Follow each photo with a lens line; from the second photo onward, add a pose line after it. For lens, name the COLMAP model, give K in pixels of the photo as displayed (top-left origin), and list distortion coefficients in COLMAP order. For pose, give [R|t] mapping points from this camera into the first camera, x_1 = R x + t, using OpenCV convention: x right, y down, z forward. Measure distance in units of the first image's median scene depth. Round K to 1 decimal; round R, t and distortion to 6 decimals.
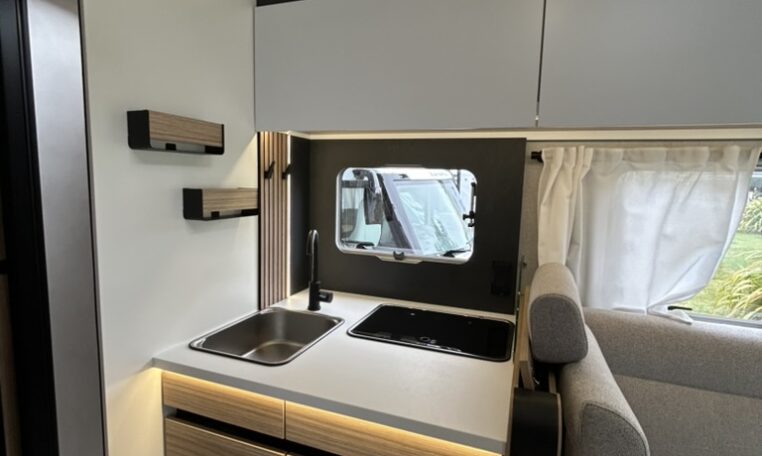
lens RADIAL K [[413.5, 0, 389.8], [0, 413.5, 231.2], [0, 0, 1]] dist [-0.001349, 0.000118]
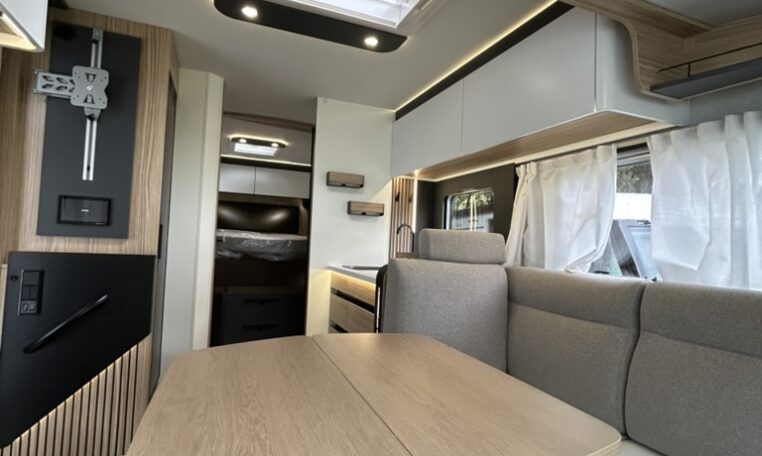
lens RADIAL K [[446.0, 0, 381.0], [0, 446.0, 228.0], [0, 0, 1]] dist [-0.053206, 0.067640]
pose [[0.653712, -0.033943, -0.755982, 1.369980], [-0.111236, 0.983832, -0.140361, 0.337459], [0.748523, 0.175848, 0.639367, -0.448781]]
